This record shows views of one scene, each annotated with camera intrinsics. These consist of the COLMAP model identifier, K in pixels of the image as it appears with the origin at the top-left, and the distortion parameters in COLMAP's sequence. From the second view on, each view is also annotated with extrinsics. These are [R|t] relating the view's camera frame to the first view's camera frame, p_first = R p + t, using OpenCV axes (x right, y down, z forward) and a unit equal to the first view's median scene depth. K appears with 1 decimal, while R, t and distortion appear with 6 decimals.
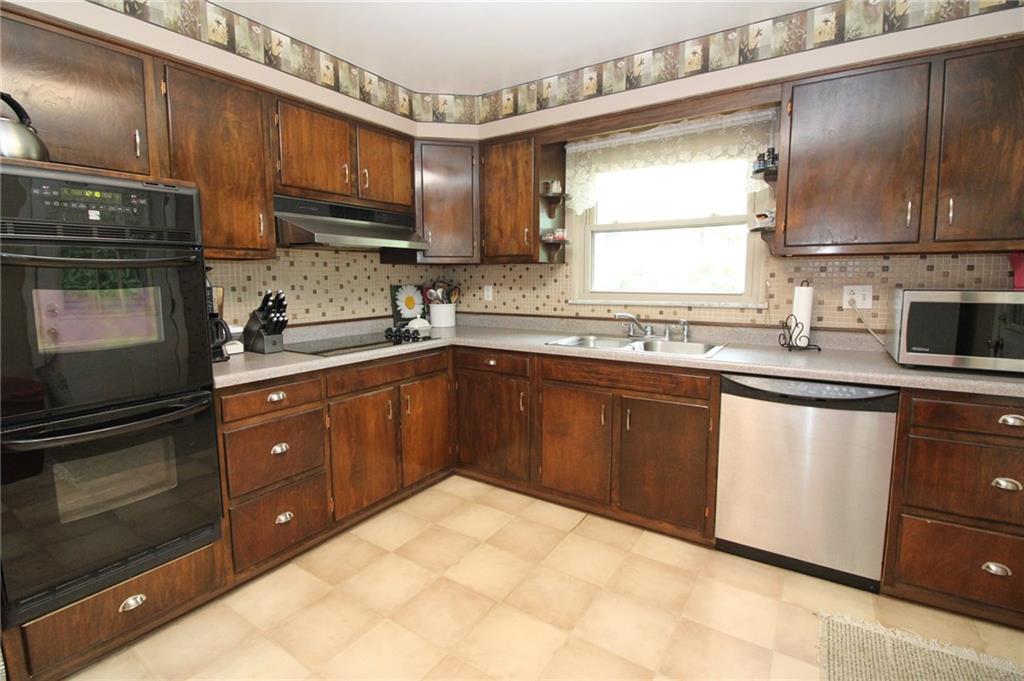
lens RADIAL K [[476.1, 0, 505.5], [0, 476.1, 326.7], [0, 0, 1]] dist [-0.020062, -0.003411]
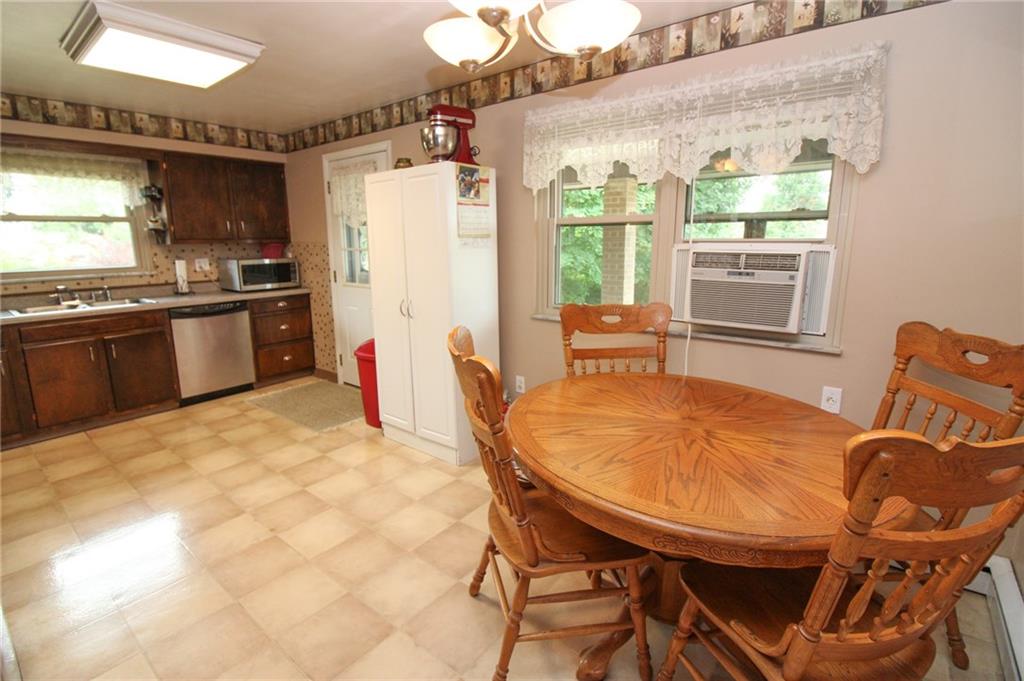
lens RADIAL K [[476.1, 0, 510.1], [0, 476.1, 333.9], [0, 0, 1]] dist [-0.020062, -0.003411]
pose [[0.076472, -0.194196, 0.977978, -1.145622], [0.101483, 0.977272, 0.186120, -0.015623], [-0.991894, 0.085015, 0.094442, -0.449172]]
